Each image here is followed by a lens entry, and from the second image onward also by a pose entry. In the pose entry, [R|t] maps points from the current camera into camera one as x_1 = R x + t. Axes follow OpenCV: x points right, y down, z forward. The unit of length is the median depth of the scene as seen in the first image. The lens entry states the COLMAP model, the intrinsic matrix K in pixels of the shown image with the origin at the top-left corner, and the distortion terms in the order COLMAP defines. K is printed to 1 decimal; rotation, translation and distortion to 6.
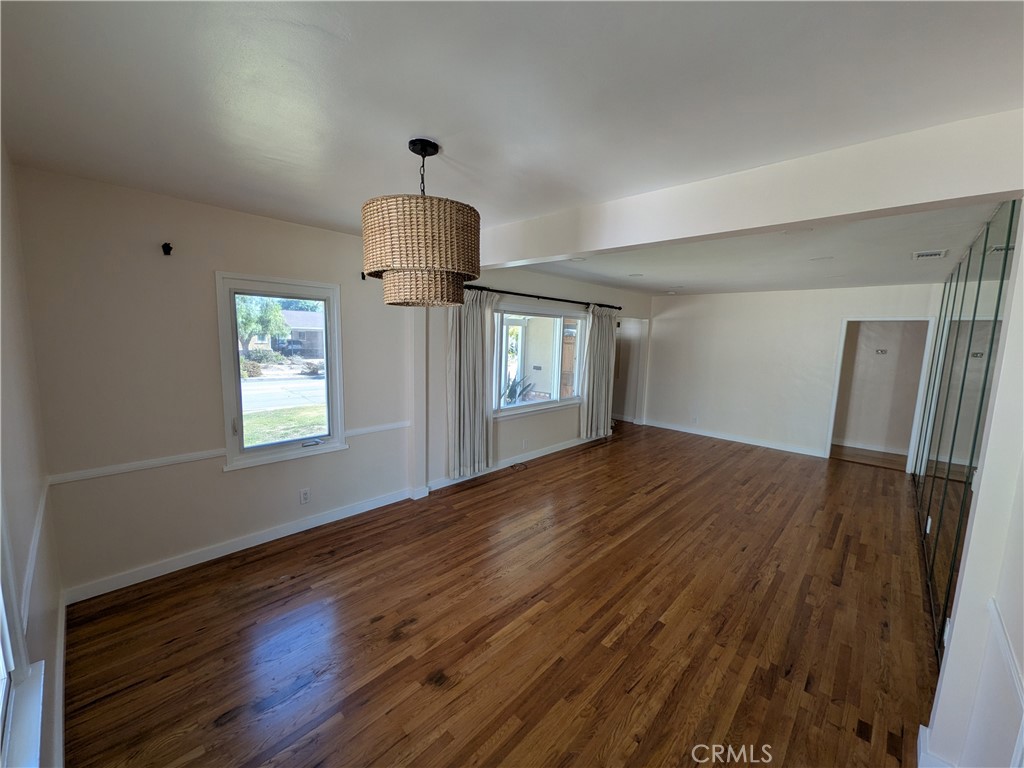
lens RADIAL K [[407.6, 0, 510.2], [0, 407.6, 377.2], [0, 0, 1]] dist [0.003800, 0.000174]
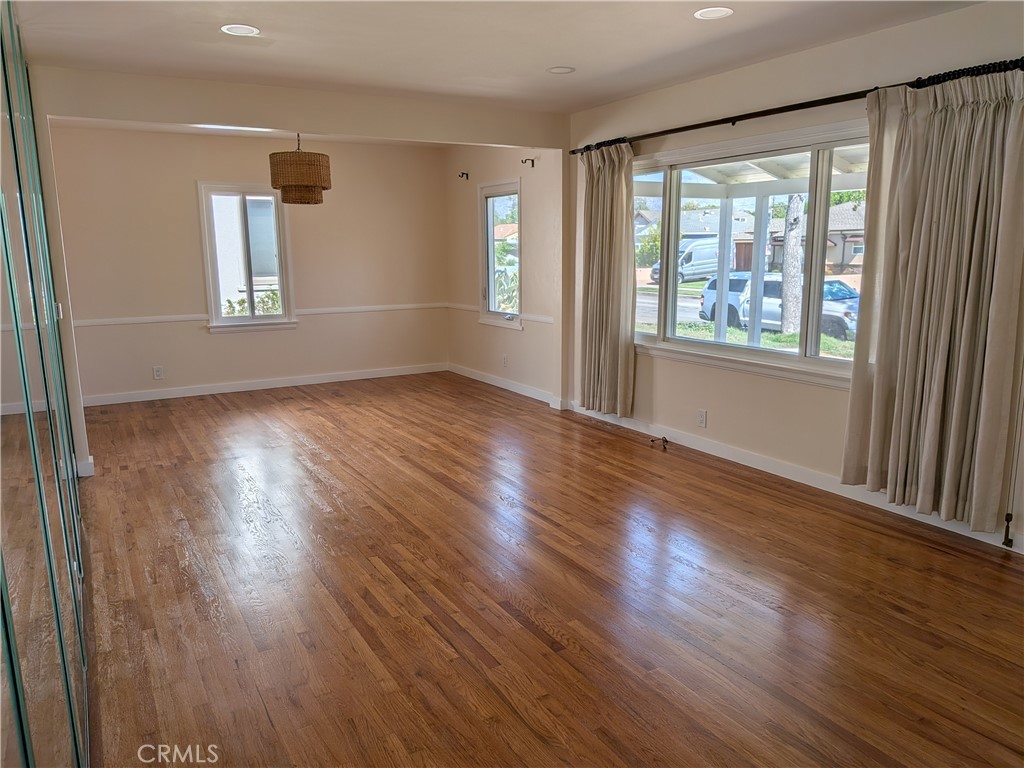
lens RADIAL K [[736.6, 0, 511.7], [0, 736.6, 391.9], [0, 0, 1]] dist [0.001342, -0.015505]
pose [[-0.280488, 0.157302, -0.946880, 1.198798], [-0.101546, 0.976081, 0.192233, -0.030982], [0.954471, 0.150071, -0.257806, 1.212431]]
